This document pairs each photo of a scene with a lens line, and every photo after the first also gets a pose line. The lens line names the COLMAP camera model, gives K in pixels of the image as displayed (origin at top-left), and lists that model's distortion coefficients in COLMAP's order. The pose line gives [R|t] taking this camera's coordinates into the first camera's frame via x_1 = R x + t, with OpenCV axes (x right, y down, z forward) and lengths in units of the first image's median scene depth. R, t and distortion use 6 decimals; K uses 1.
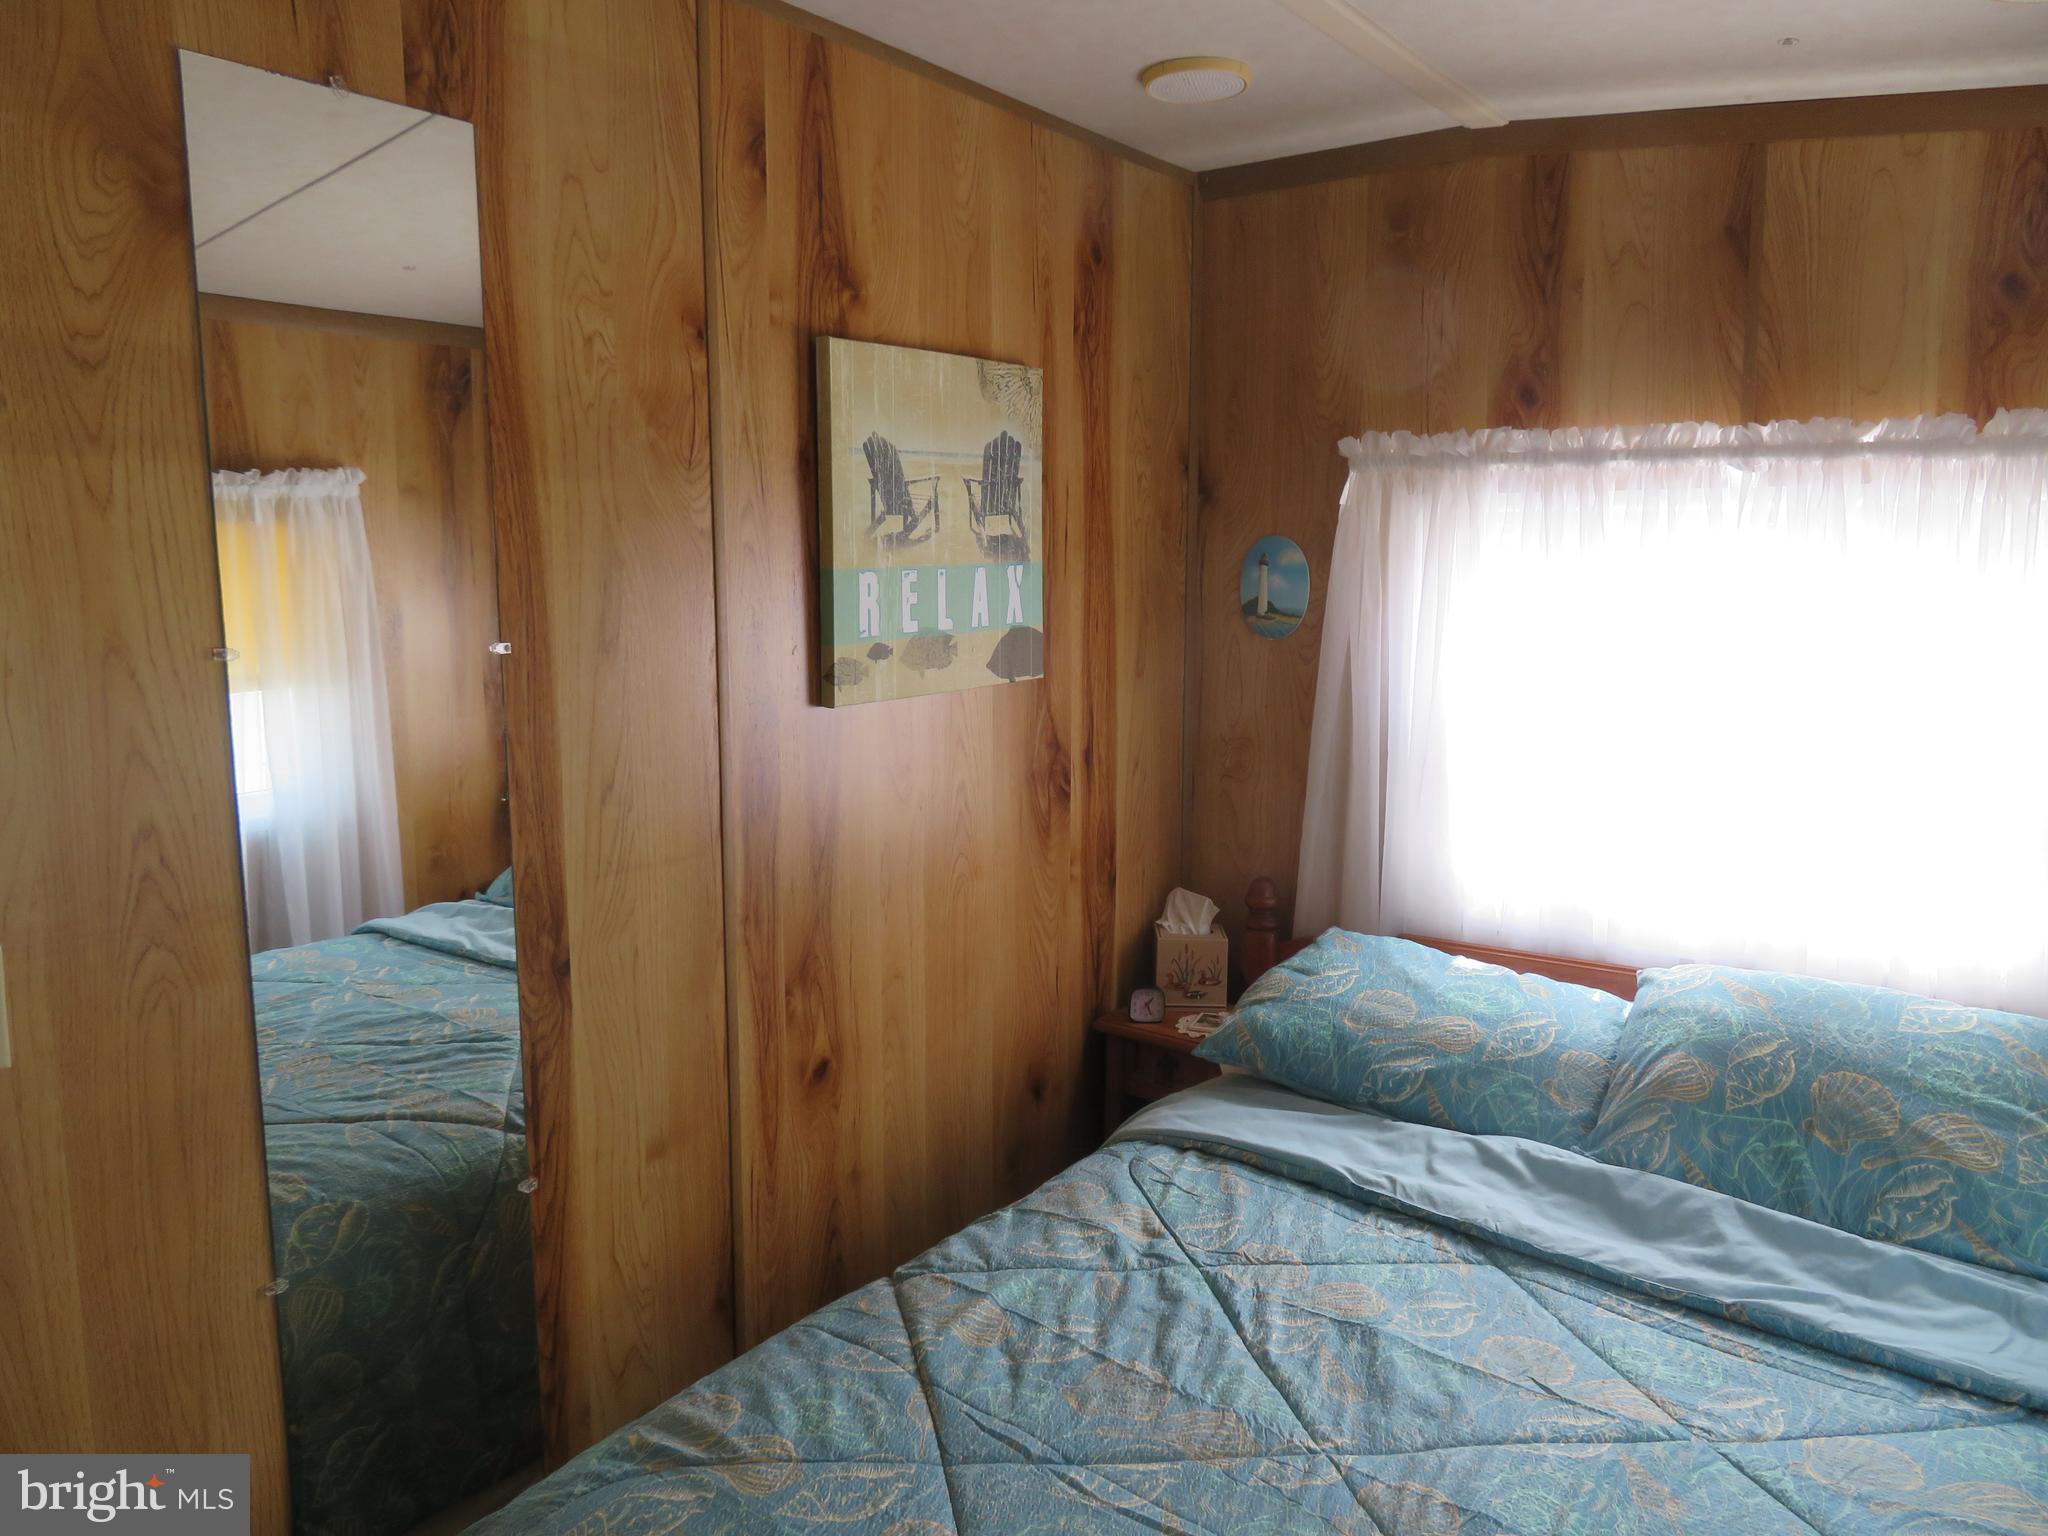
lens RADIAL K [[1346.0, 0, 1024.0], [0, 1346.0, 768.0], [0, 0, 1]] dist [-0.048612, 0.005454]
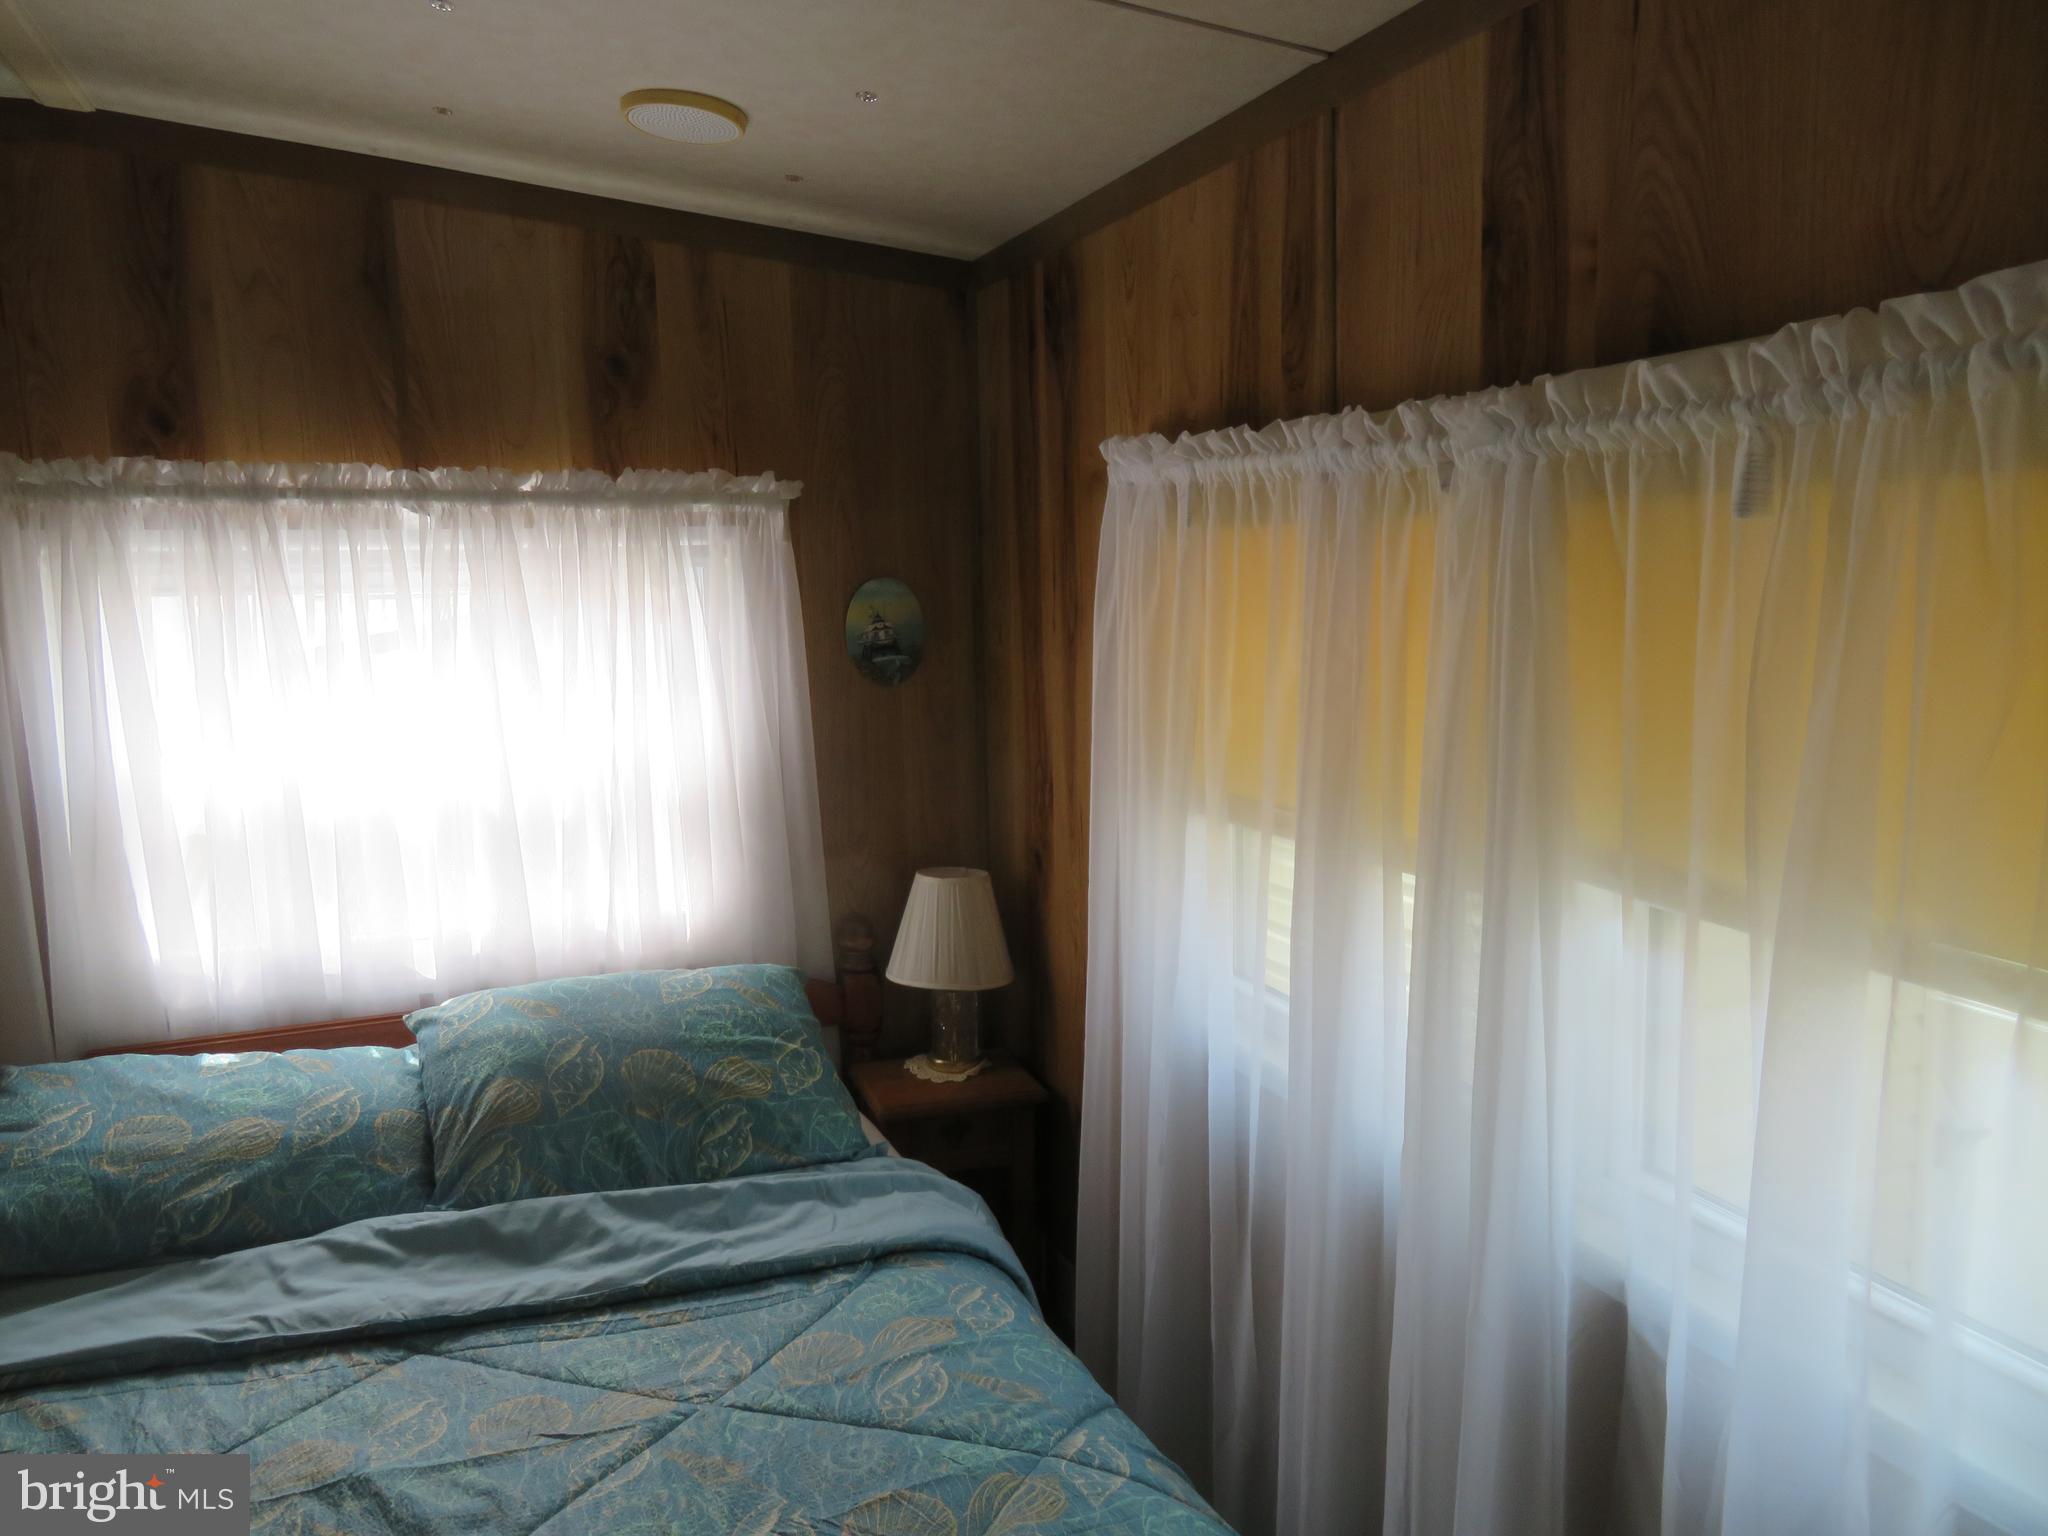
lens RADIAL K [[1346.0, 0, 1024.0], [0, 1346.0, 768.0], [0, 0, 1]] dist [-0.048612, 0.005454]
pose [[0.525097, -0.116417, 0.843042, -0.147113], [0.137625, 0.989177, 0.050877, -0.022688], [-0.839841, 0.089308, 0.535436, 0.092677]]
